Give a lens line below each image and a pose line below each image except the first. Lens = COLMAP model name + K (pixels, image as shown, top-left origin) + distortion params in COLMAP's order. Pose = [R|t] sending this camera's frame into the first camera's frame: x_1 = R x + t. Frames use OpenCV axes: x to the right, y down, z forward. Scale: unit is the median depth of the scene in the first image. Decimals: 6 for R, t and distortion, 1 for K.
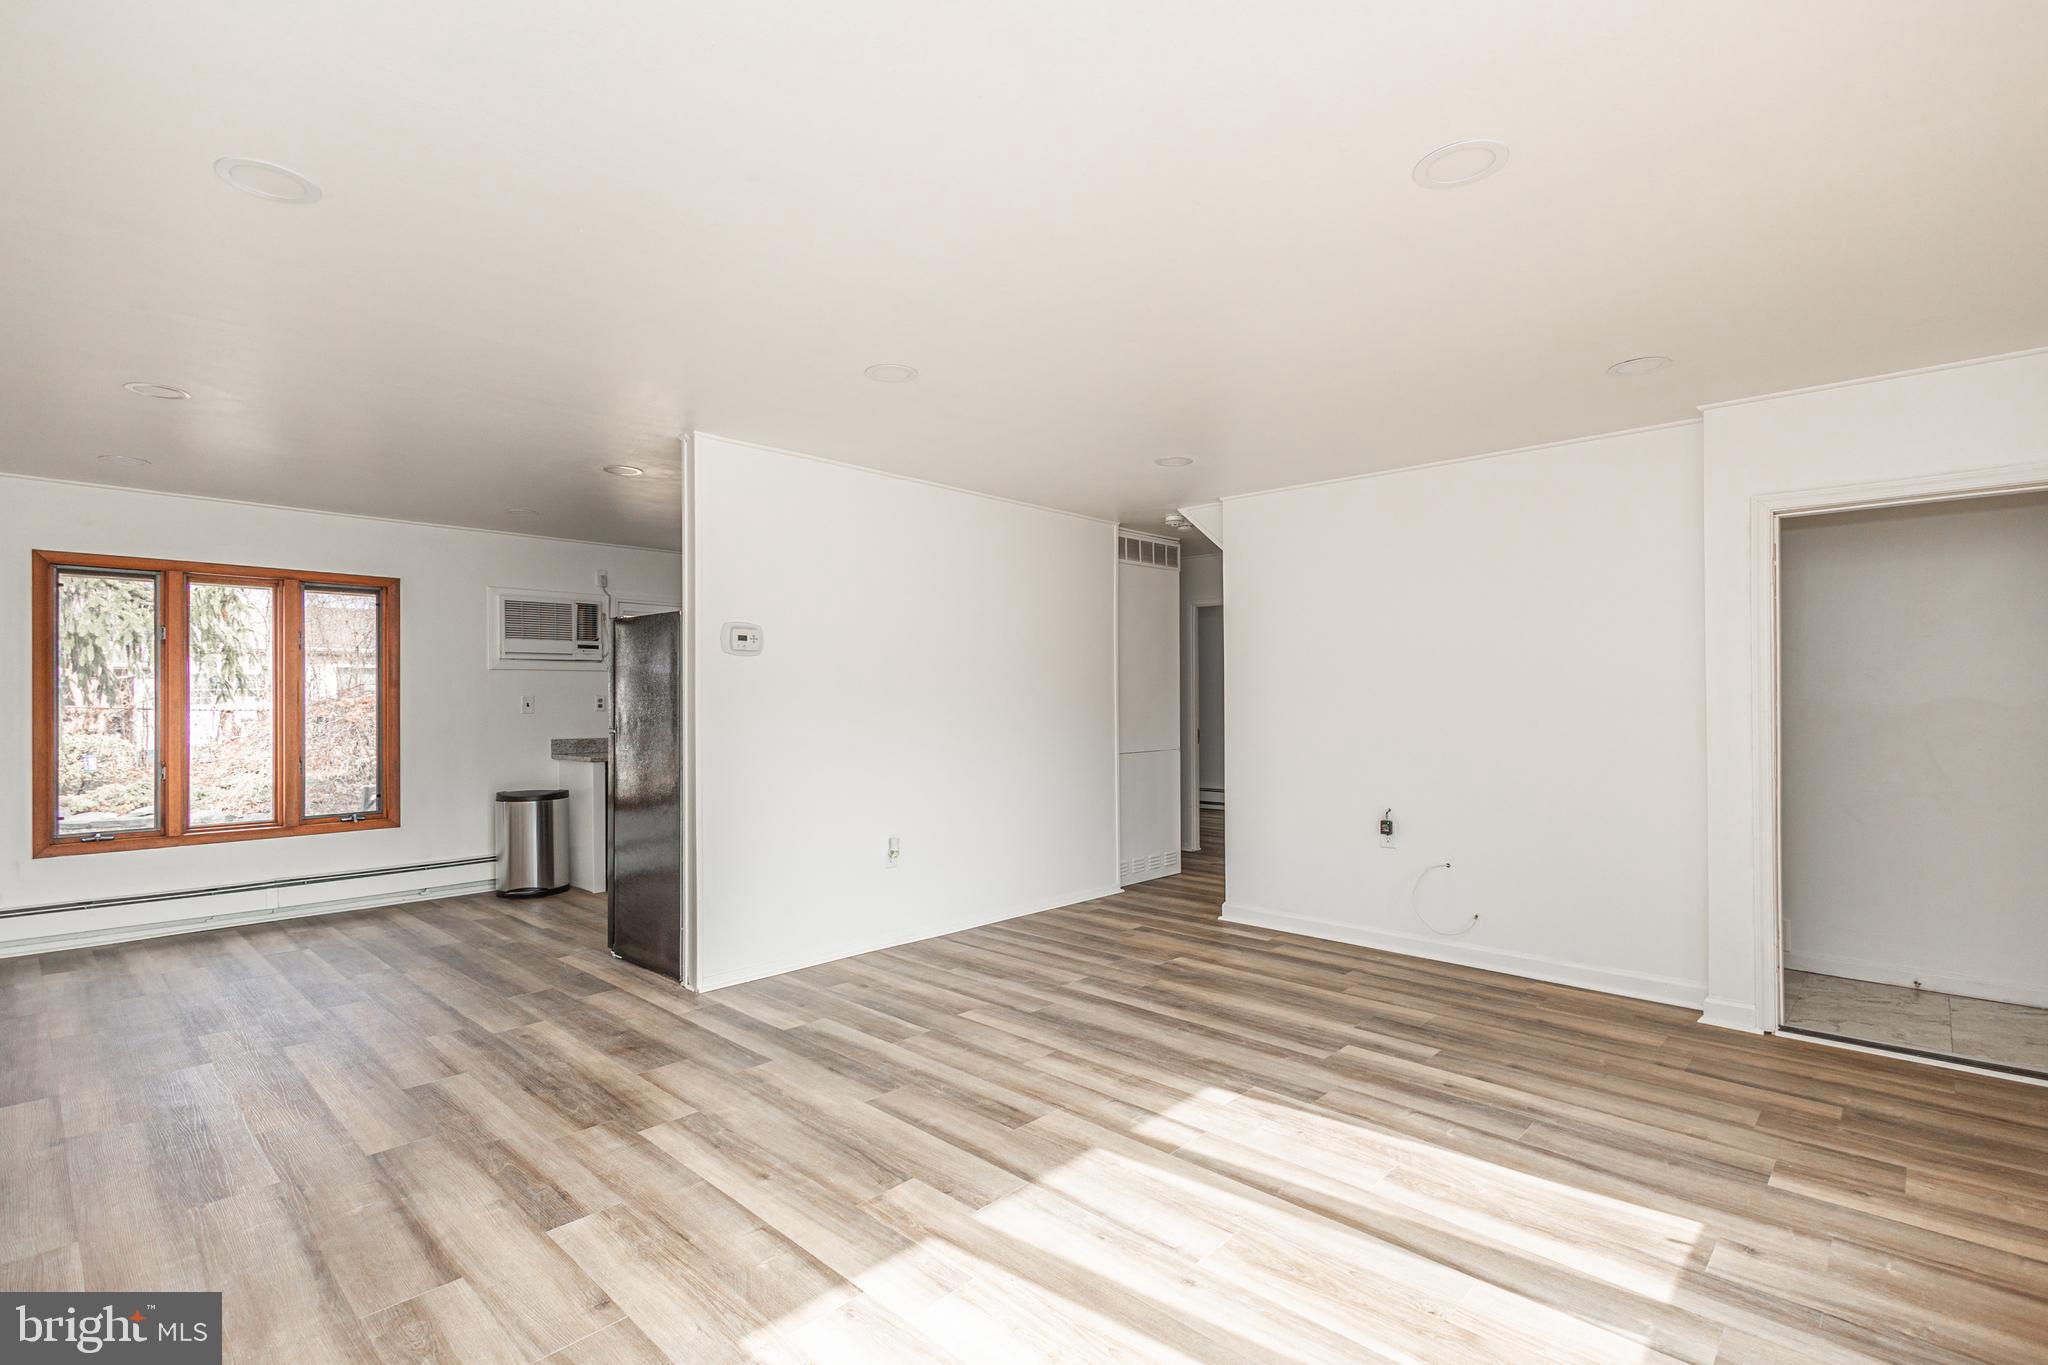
lens RADIAL K [[929.6, 0, 1028.5], [0, 929.6, 701.3], [0, 0, 1]] dist [0.005964, -0.000207]
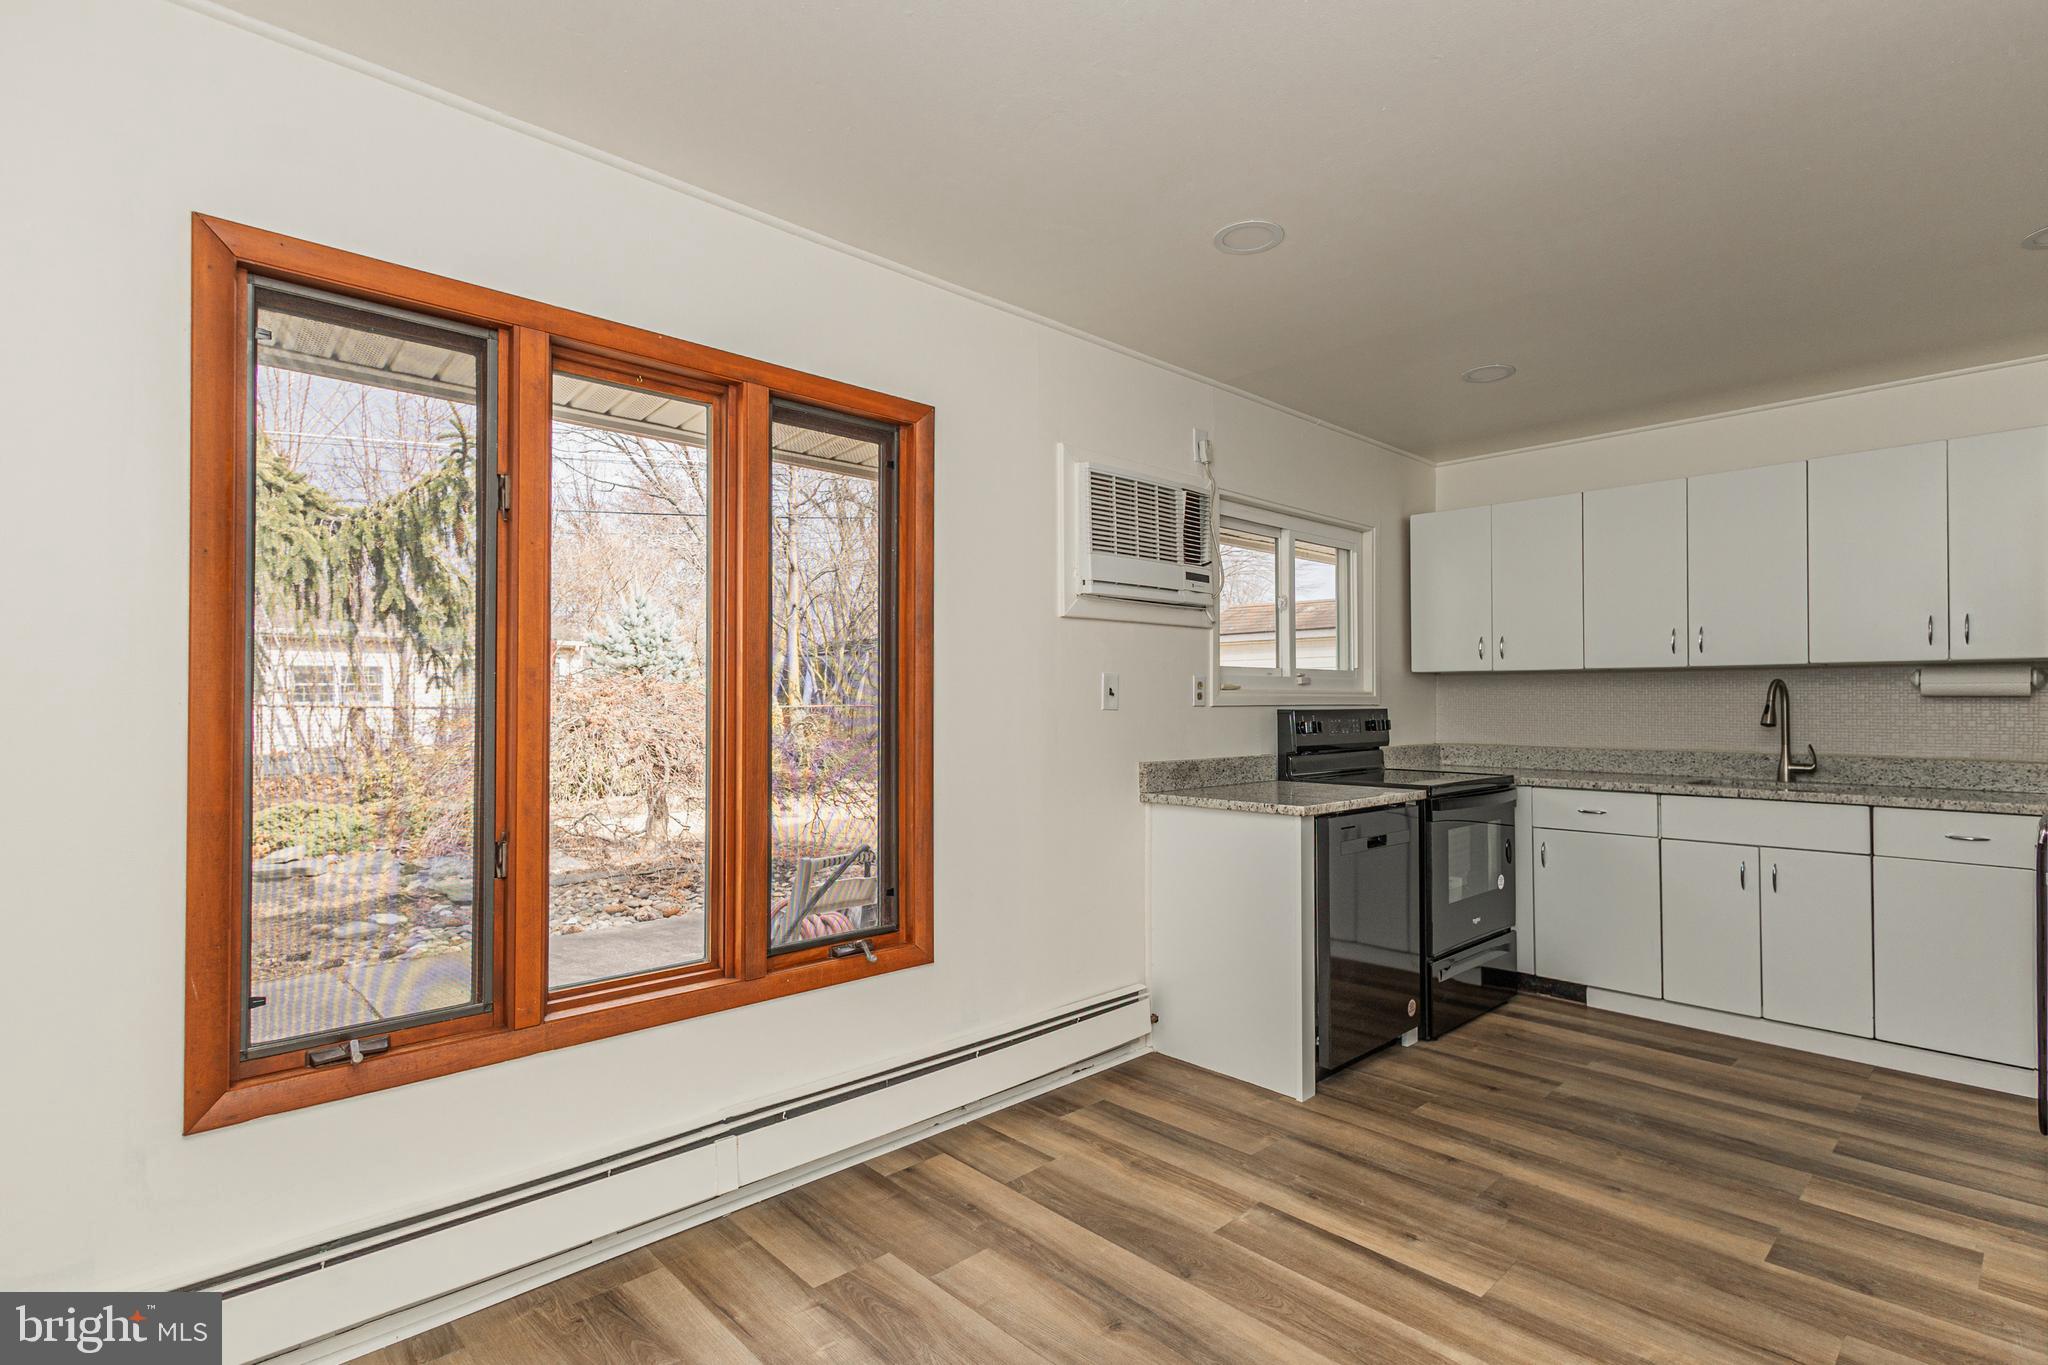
lens RADIAL K [[984.8, 0, 1070.2], [0, 984.8, 689.8], [0, 0, 1]] dist [-0.001053, -0.000664]
pose [[0.999078, 0.004769, -0.042667, -0.587964], [-0.005437, 0.999864, -0.015546, 0.011941], [0.042587, 0.015764, 0.998968, 0.529367]]
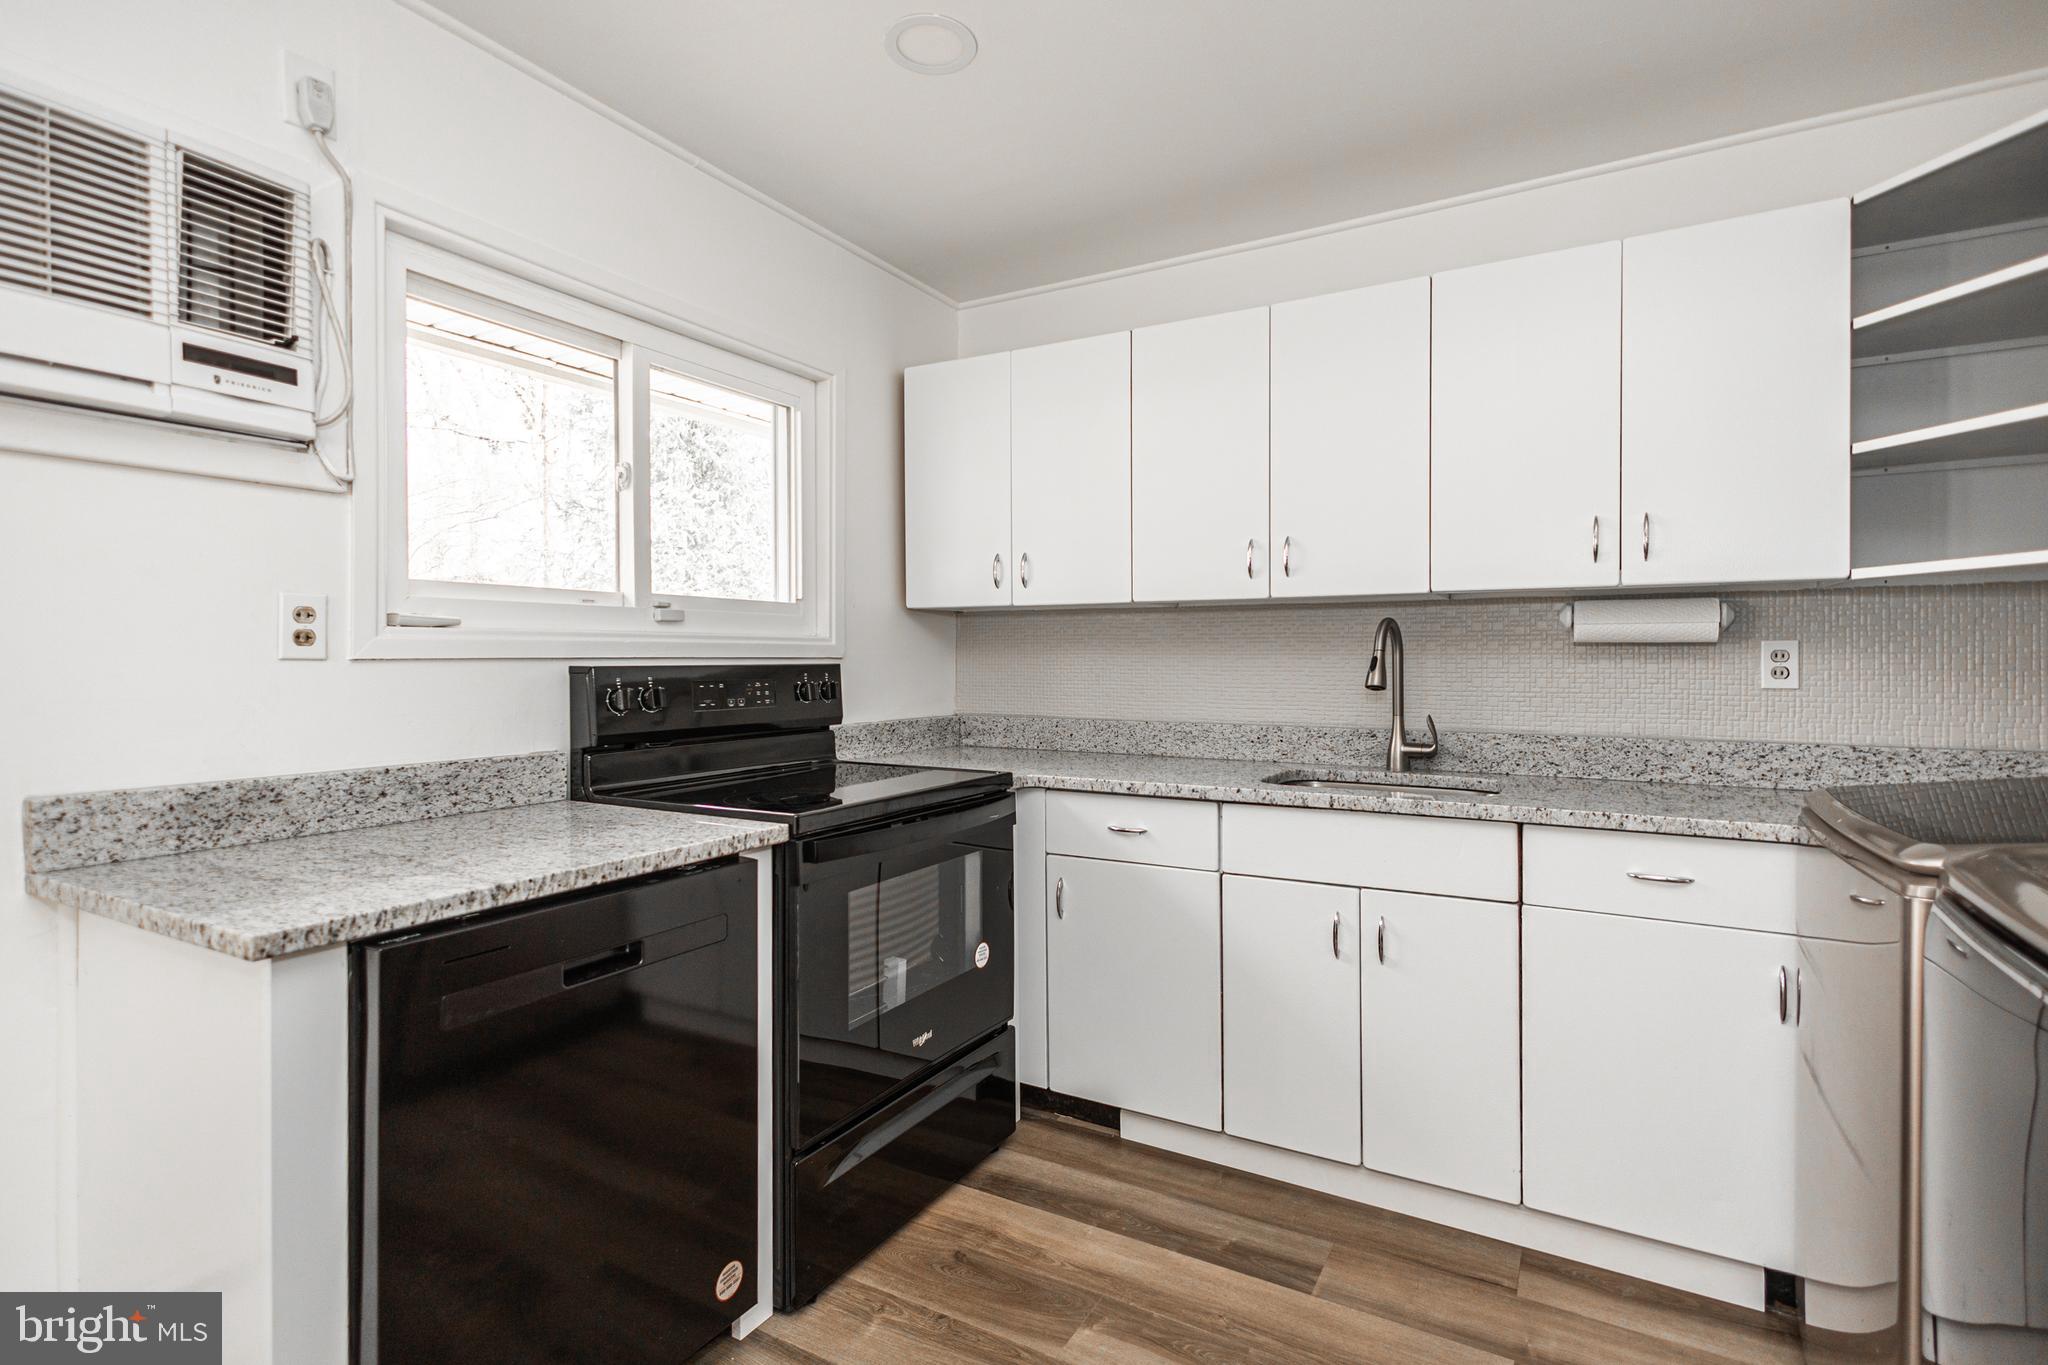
lens RADIAL K [[968.9, 0, 1038.0], [0, 968.9, 662.9], [0, 0, 1]] dist [0.005369, -0.000400]
pose [[0.973311, 0.003290, 0.229468, -0.388656], [-0.003759, 0.999992, 0.001606, 0.011848], [-0.229461, -0.002425, 0.973315, 0.831185]]
